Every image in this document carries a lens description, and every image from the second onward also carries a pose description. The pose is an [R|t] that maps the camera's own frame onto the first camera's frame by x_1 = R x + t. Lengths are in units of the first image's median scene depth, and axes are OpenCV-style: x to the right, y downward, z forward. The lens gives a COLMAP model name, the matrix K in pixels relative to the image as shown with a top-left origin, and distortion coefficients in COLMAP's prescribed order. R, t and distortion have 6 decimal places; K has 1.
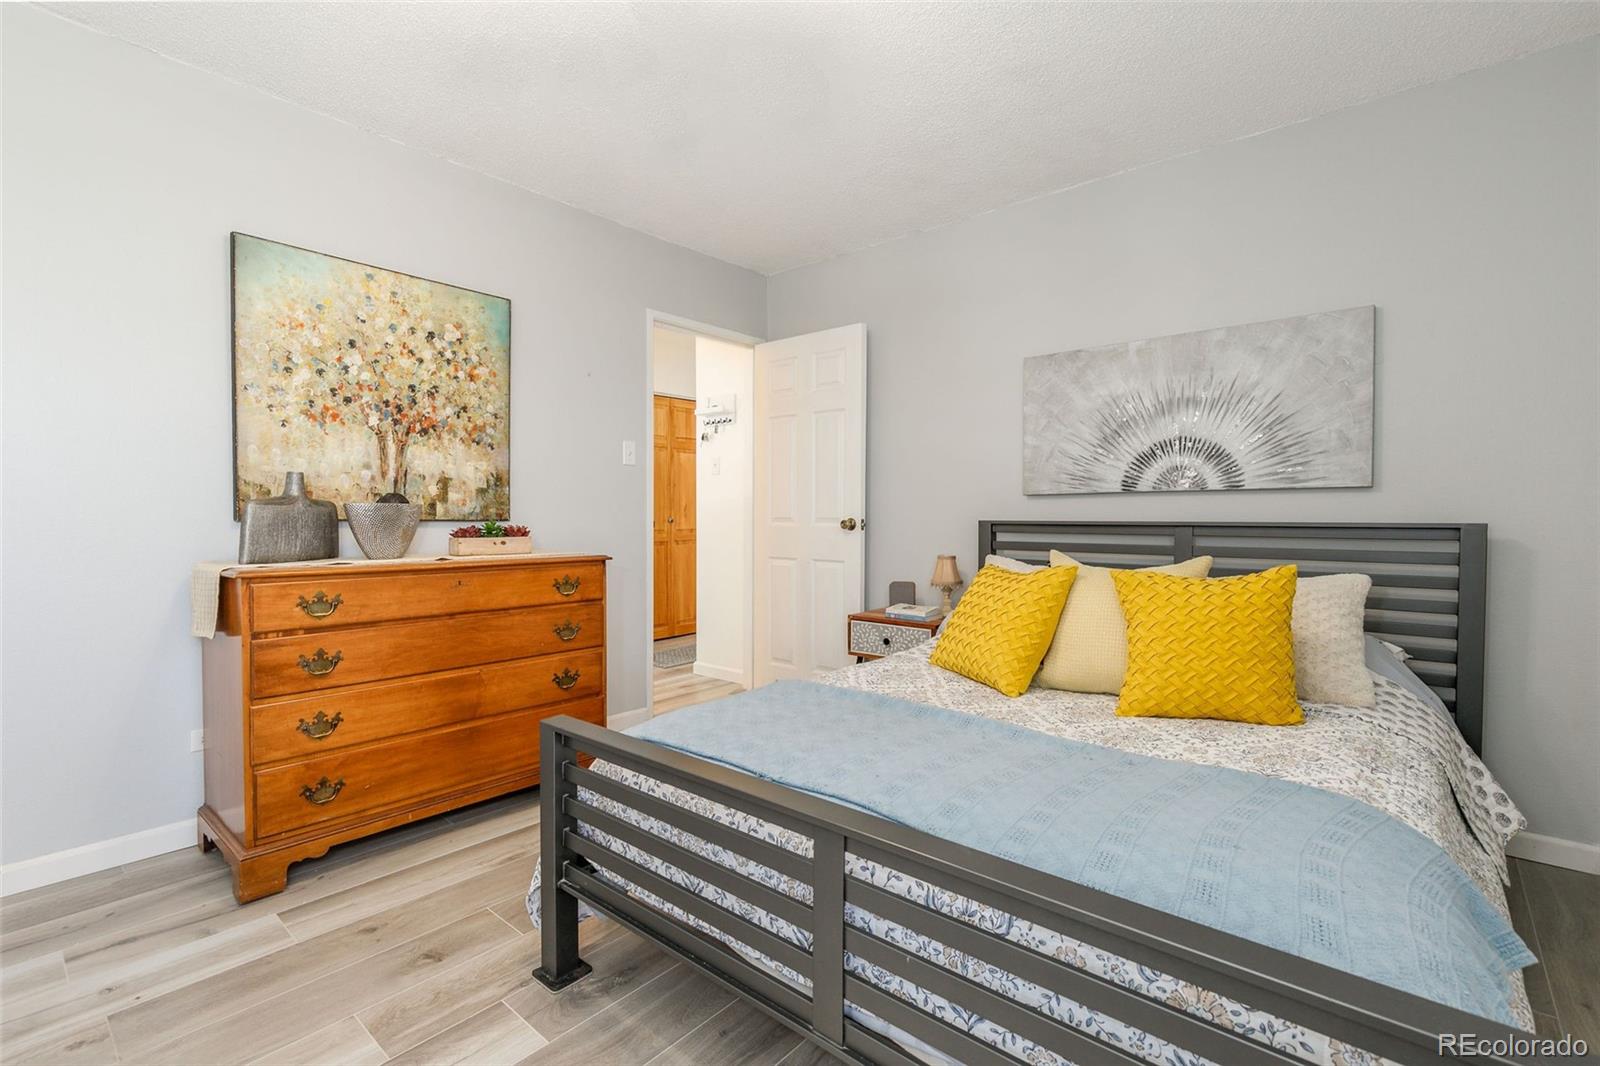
lens RADIAL K [[728.3, 0, 816.9], [0, 728.3, 527.0], [0, 0, 1]] dist [0.015806, -0.001572]
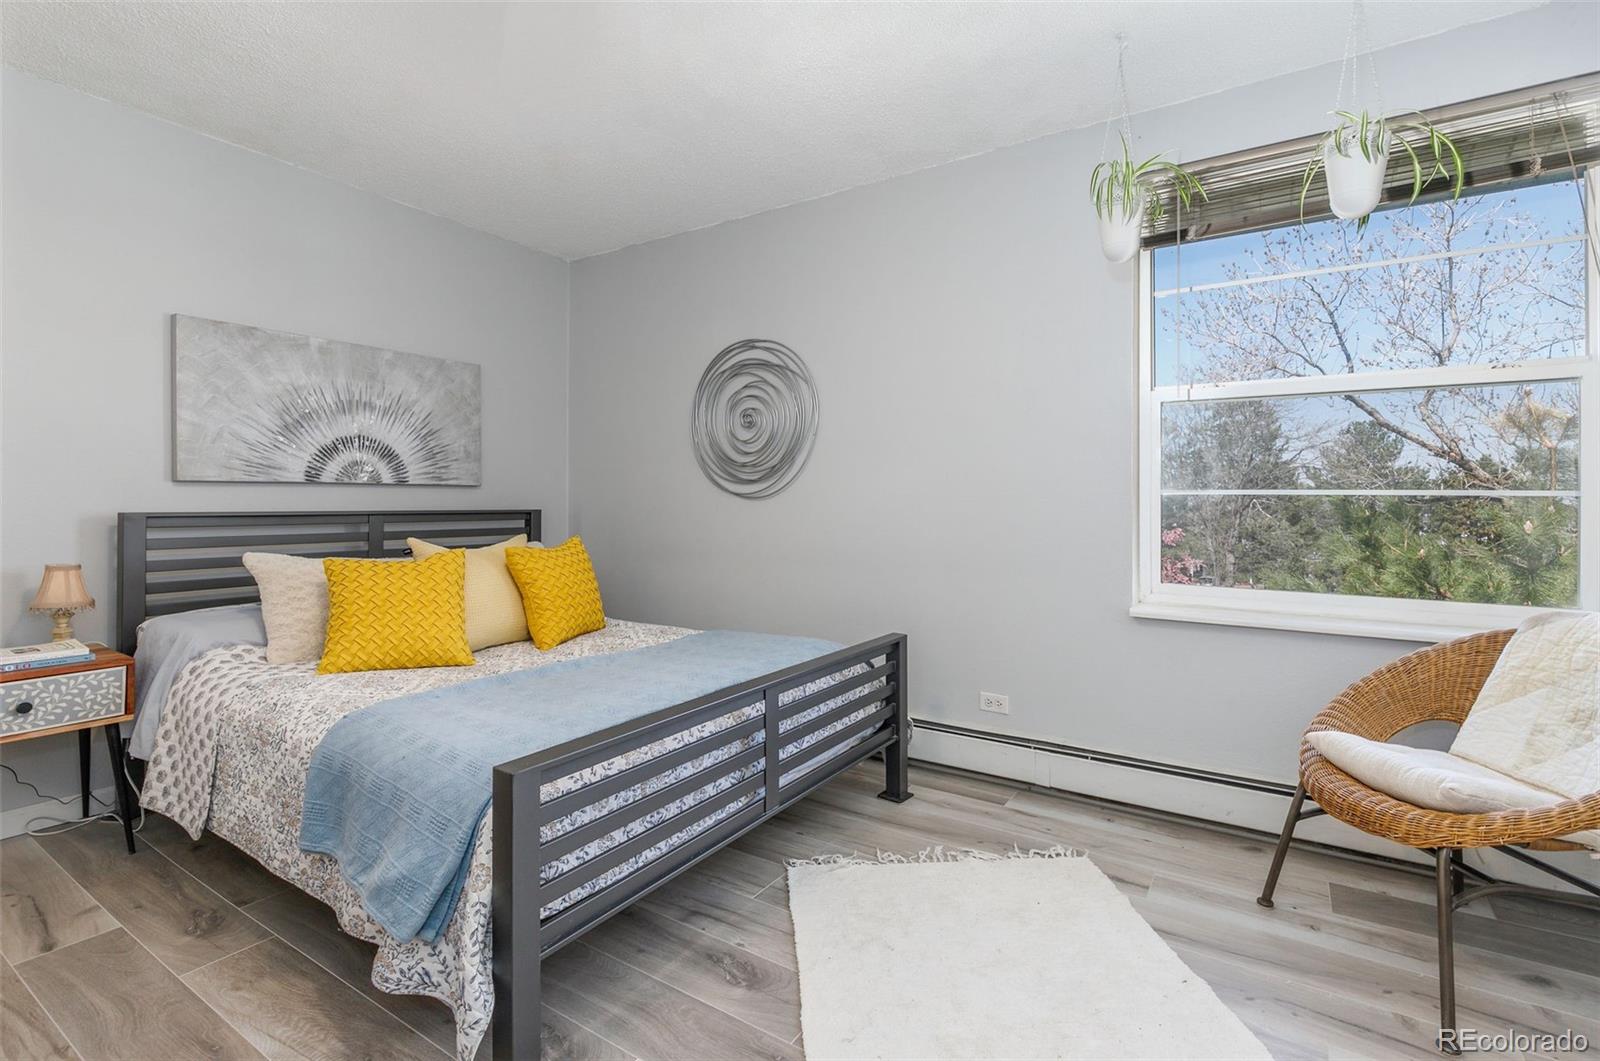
lens RADIAL K [[728.3, 0, 792.0], [0, 728.3, 494.2], [0, 0, 1]] dist [0.015806, -0.001572]
pose [[-0.109456, 0.010422, 0.993937, -0.713977], [0.013093, 0.999873, -0.009042, -0.014109], [-0.993905, 0.012024, -0.109579, 0.473371]]
